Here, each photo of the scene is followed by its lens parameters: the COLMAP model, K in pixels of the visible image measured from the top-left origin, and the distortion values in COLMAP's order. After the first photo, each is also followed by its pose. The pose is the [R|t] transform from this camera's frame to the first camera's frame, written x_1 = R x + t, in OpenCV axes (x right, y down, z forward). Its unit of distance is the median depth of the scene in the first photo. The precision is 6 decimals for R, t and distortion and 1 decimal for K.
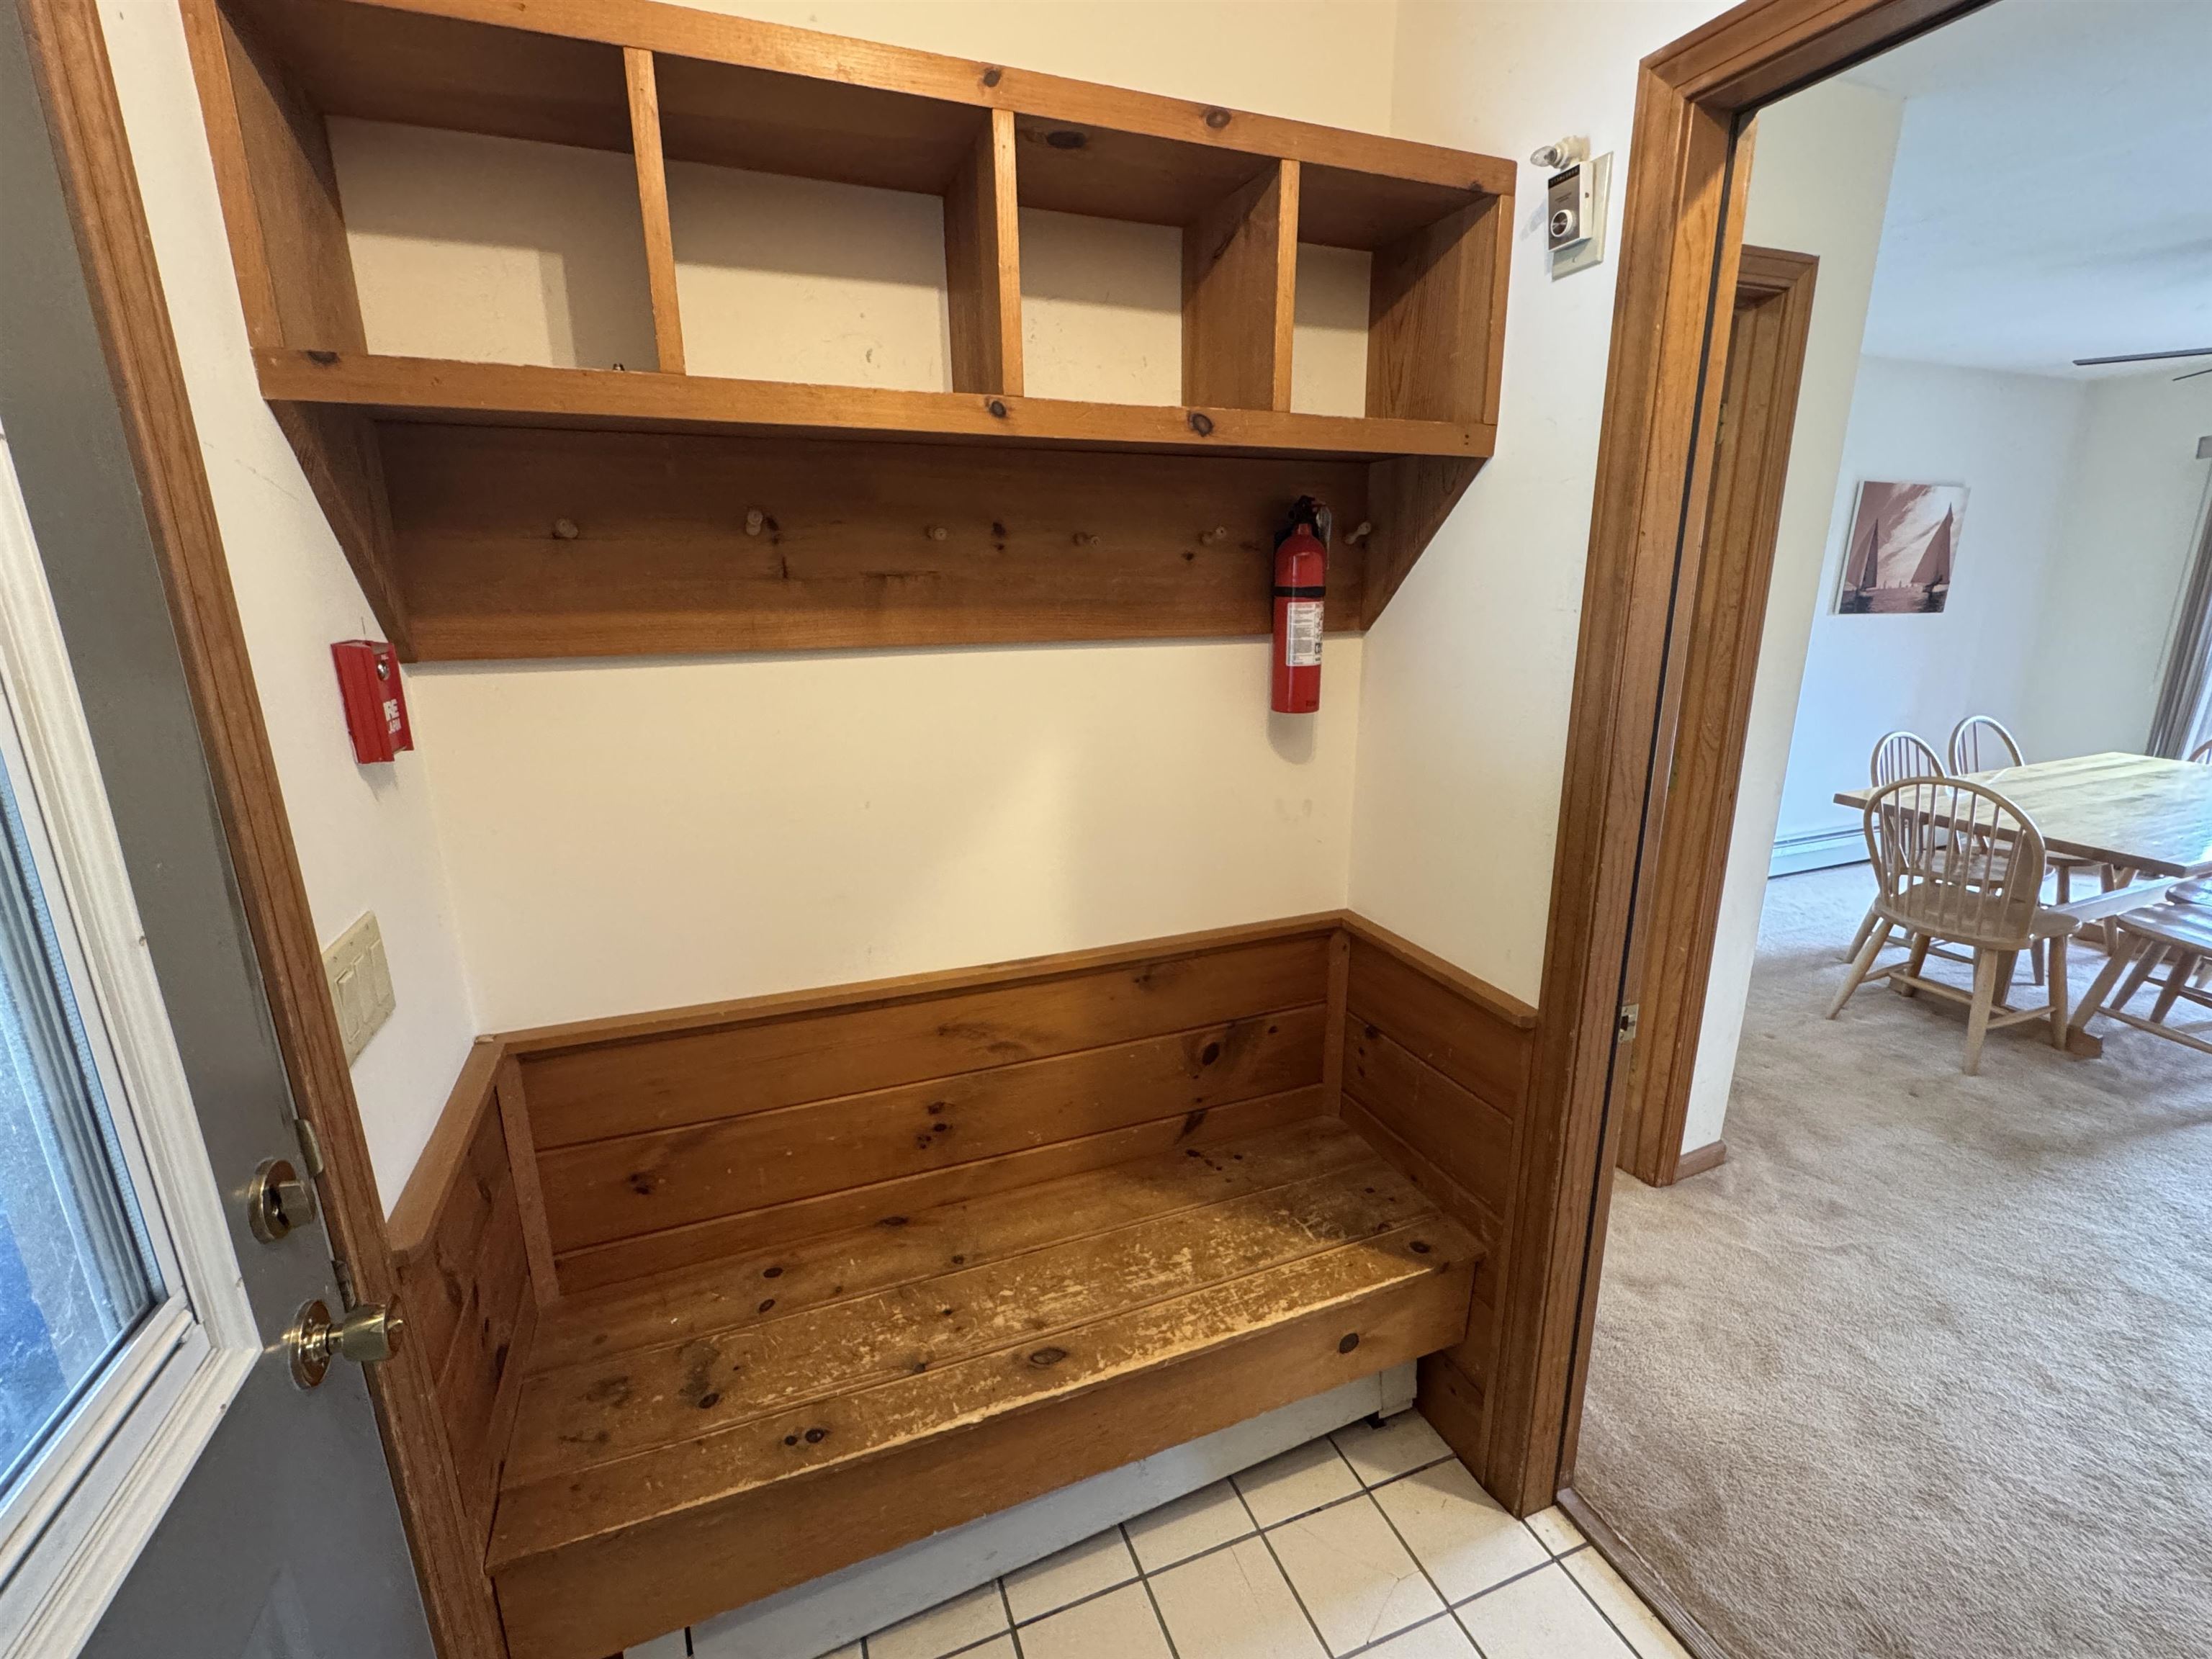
lens RADIAL K [[956.5, 0, 1107.2], [0, 956.5, 827.5], [0, 0, 1]] dist [-0.002080, -0.000107]
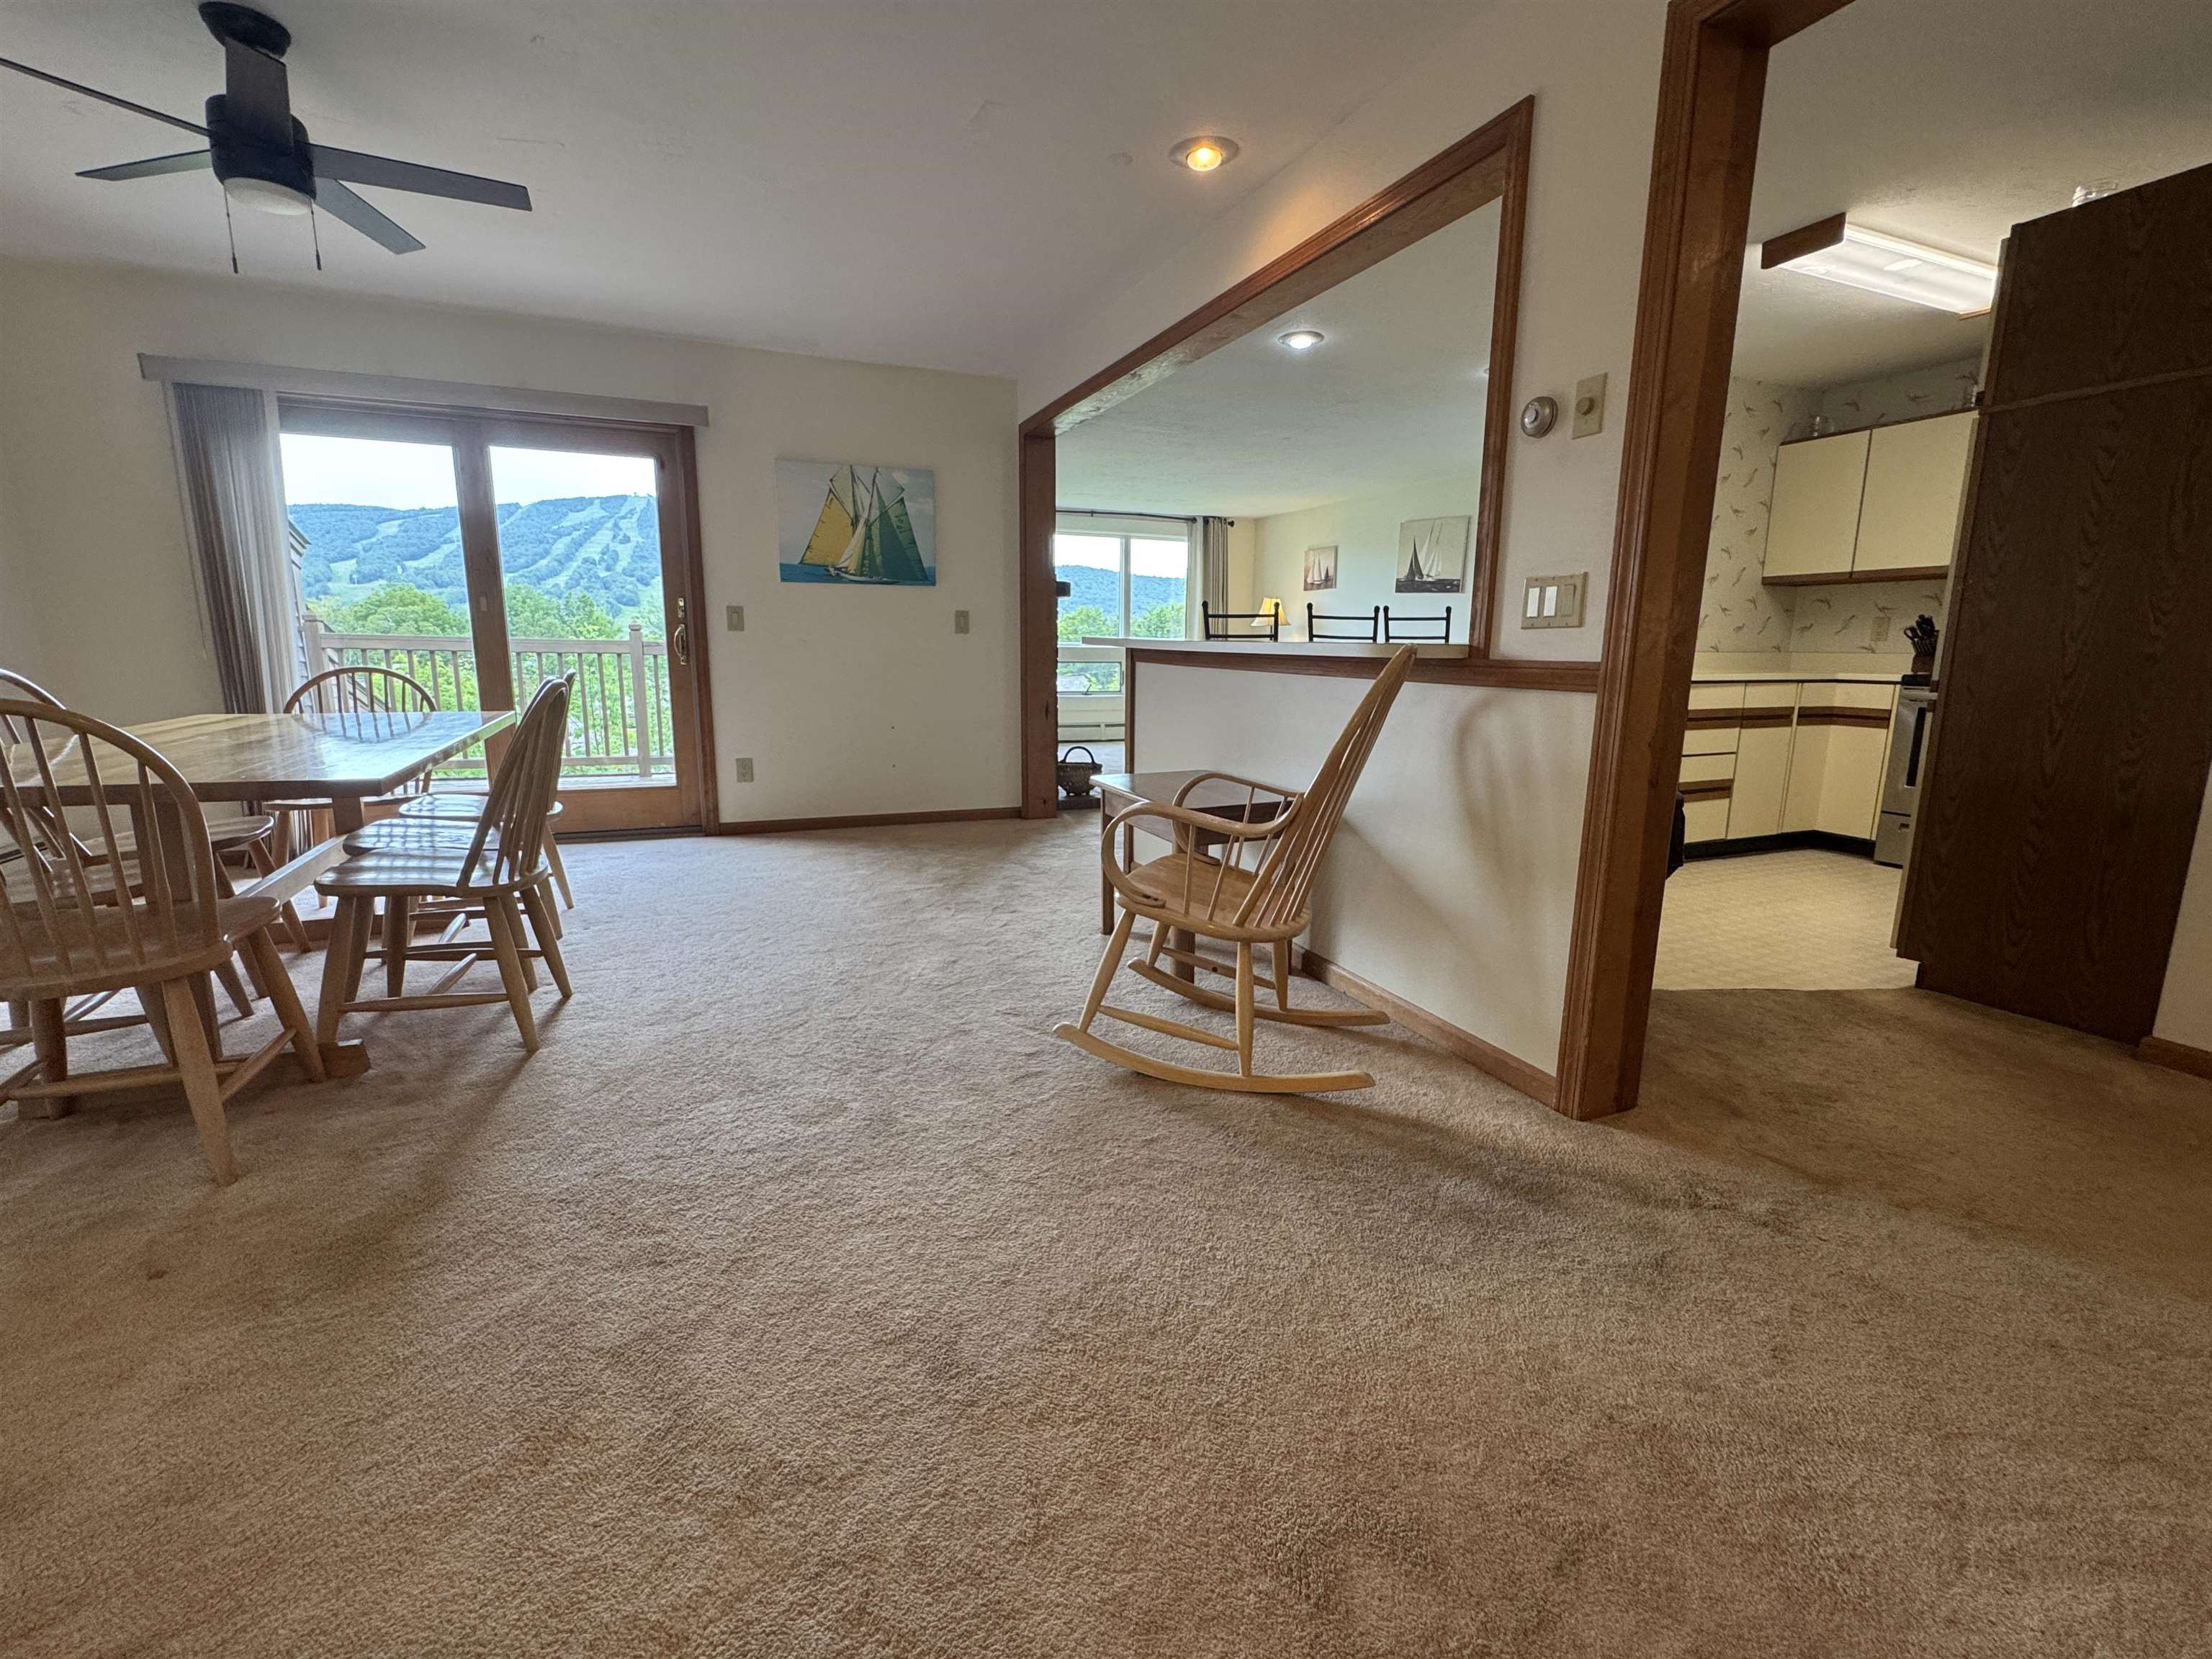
lens RADIAL K [[959.4, 0, 1103.9], [0, 959.4, 826.3], [0, 0, 1]] dist [-0.001295, 0.001080]
pose [[-0.029186, -0.174329, 0.984255, 0.297034], [0.243781, 0.953700, 0.176146, 0.064351], [-0.969391, 0.245084, 0.014664, 0.359370]]
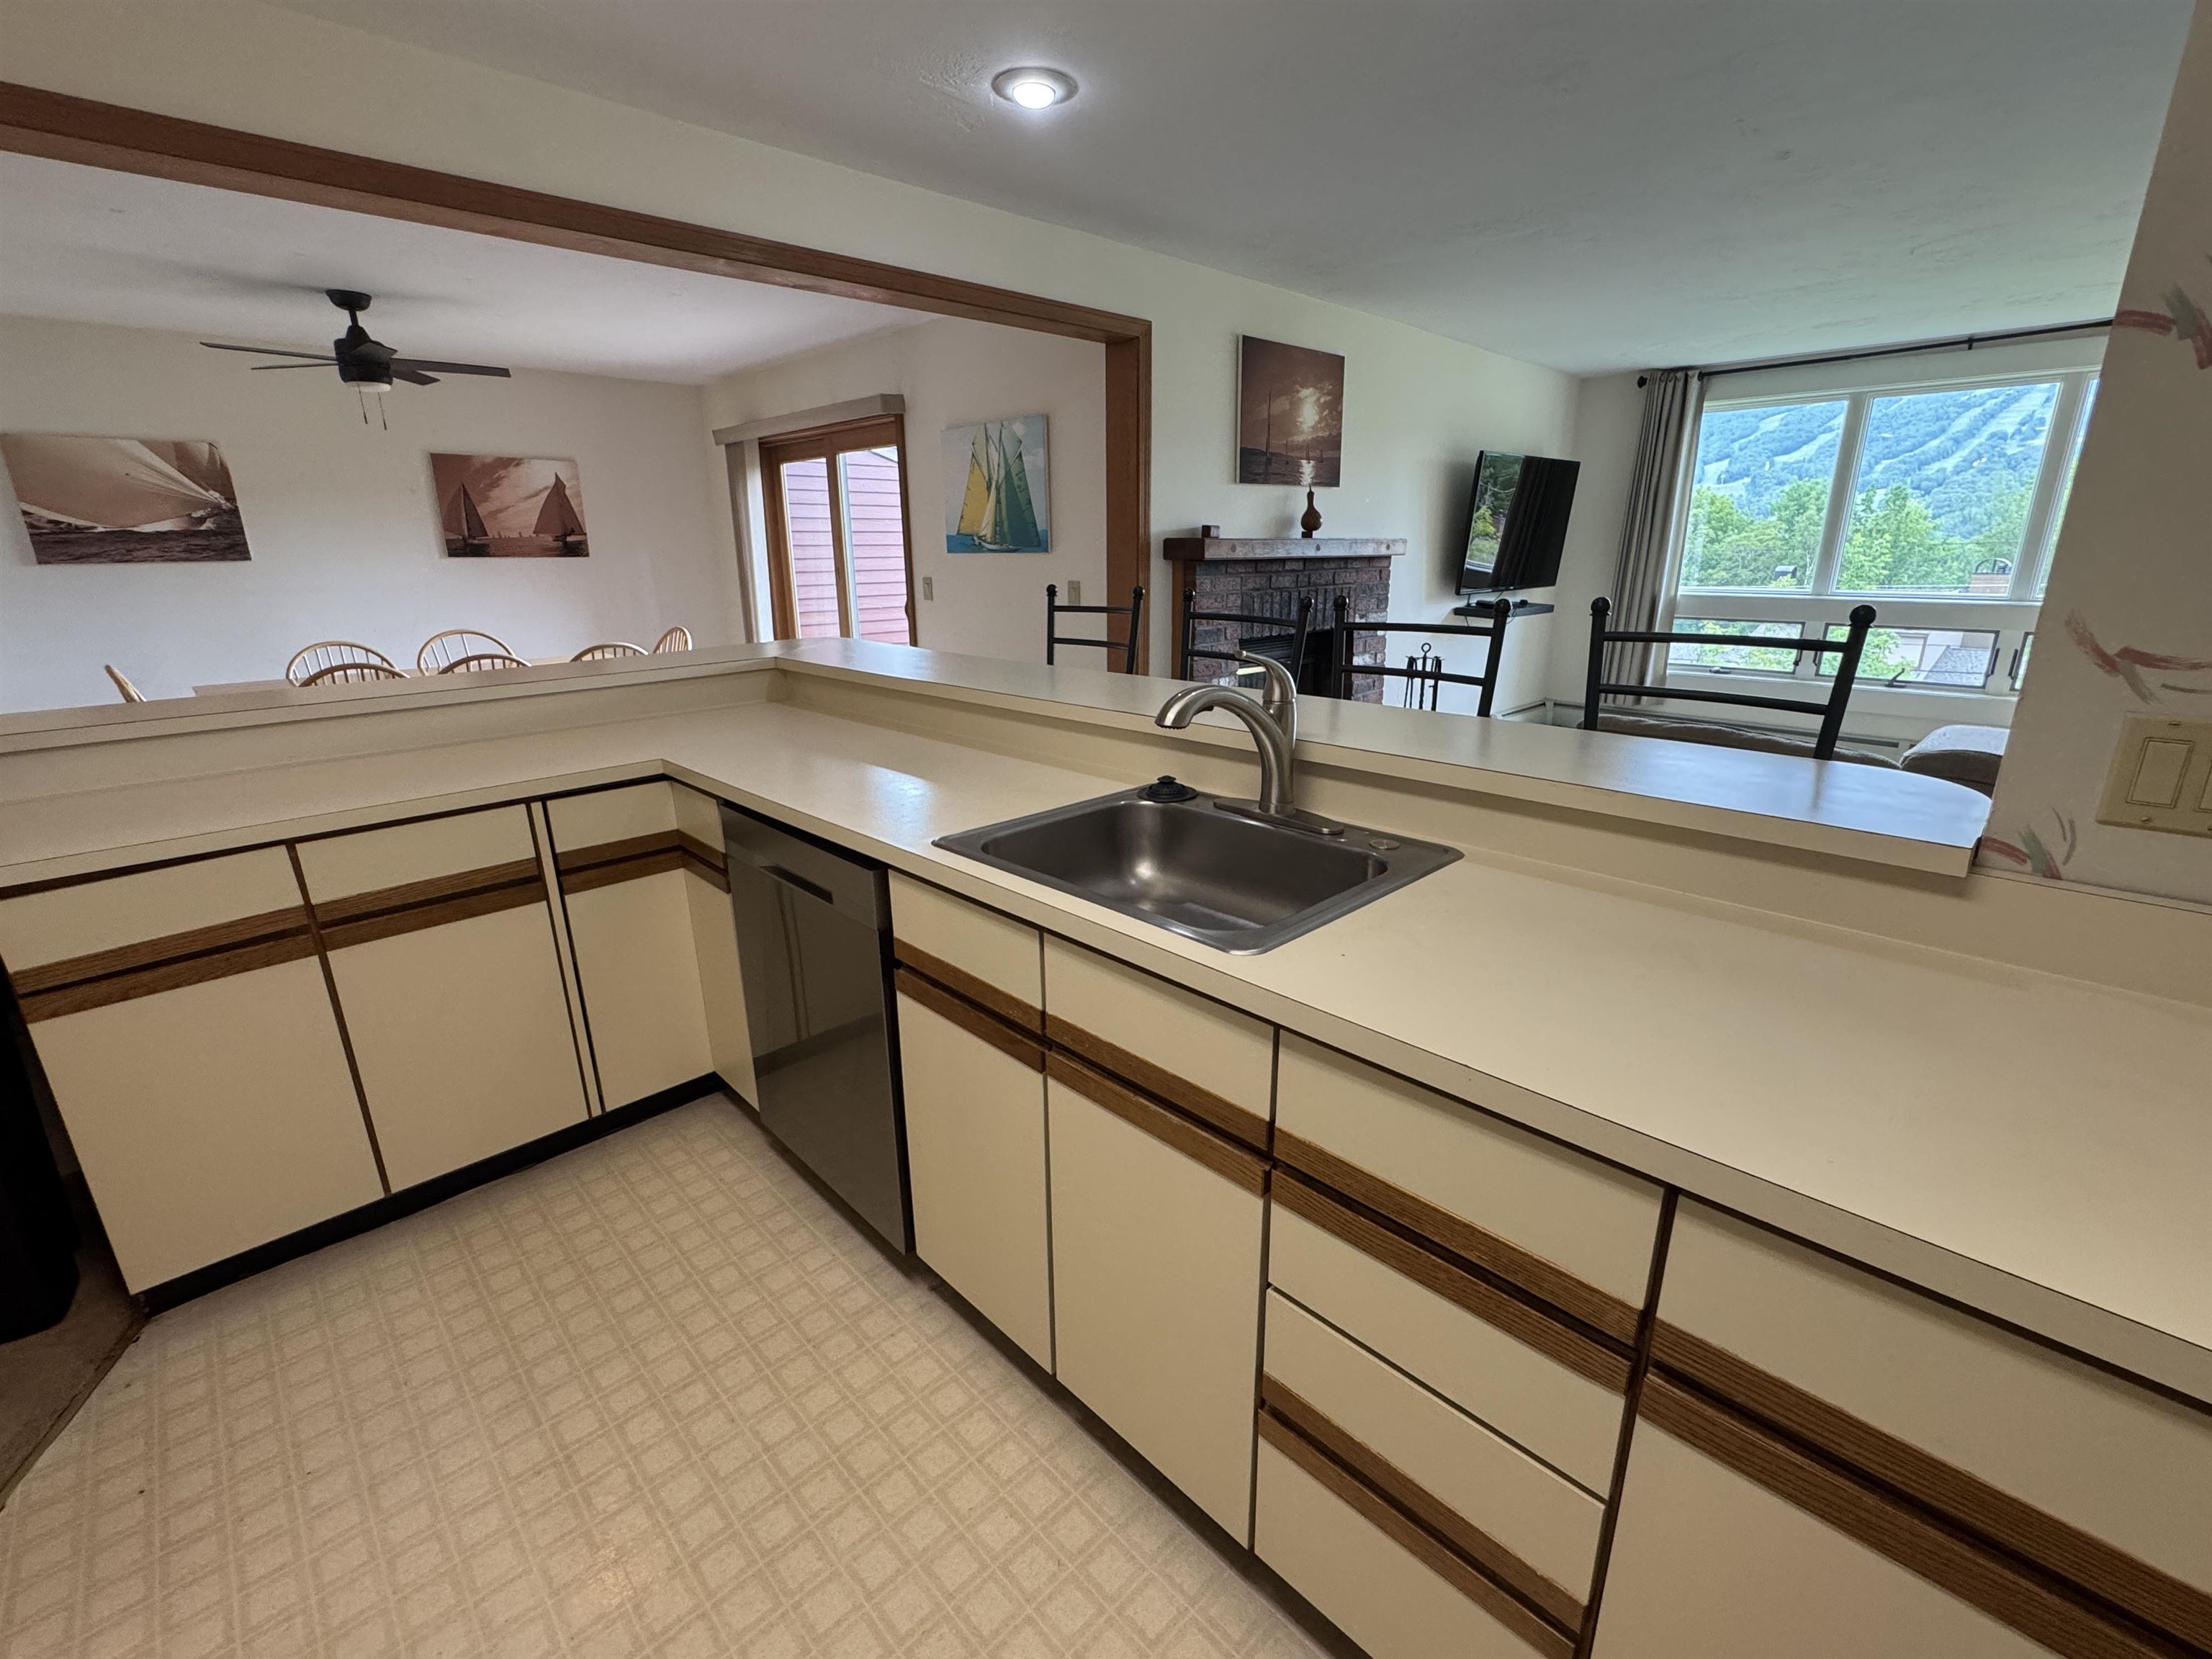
lens RADIAL K [[956.5, 0, 1107.2], [0, 956.5, 827.5], [0, 0, 1]] dist [-0.002080, -0.000107]
pose [[0.920470, -0.109081, 0.375282, 1.473771], [0.097940, 0.994000, 0.048697, 0.226045], [-0.378342, -0.008069, 0.925631, -0.736250]]
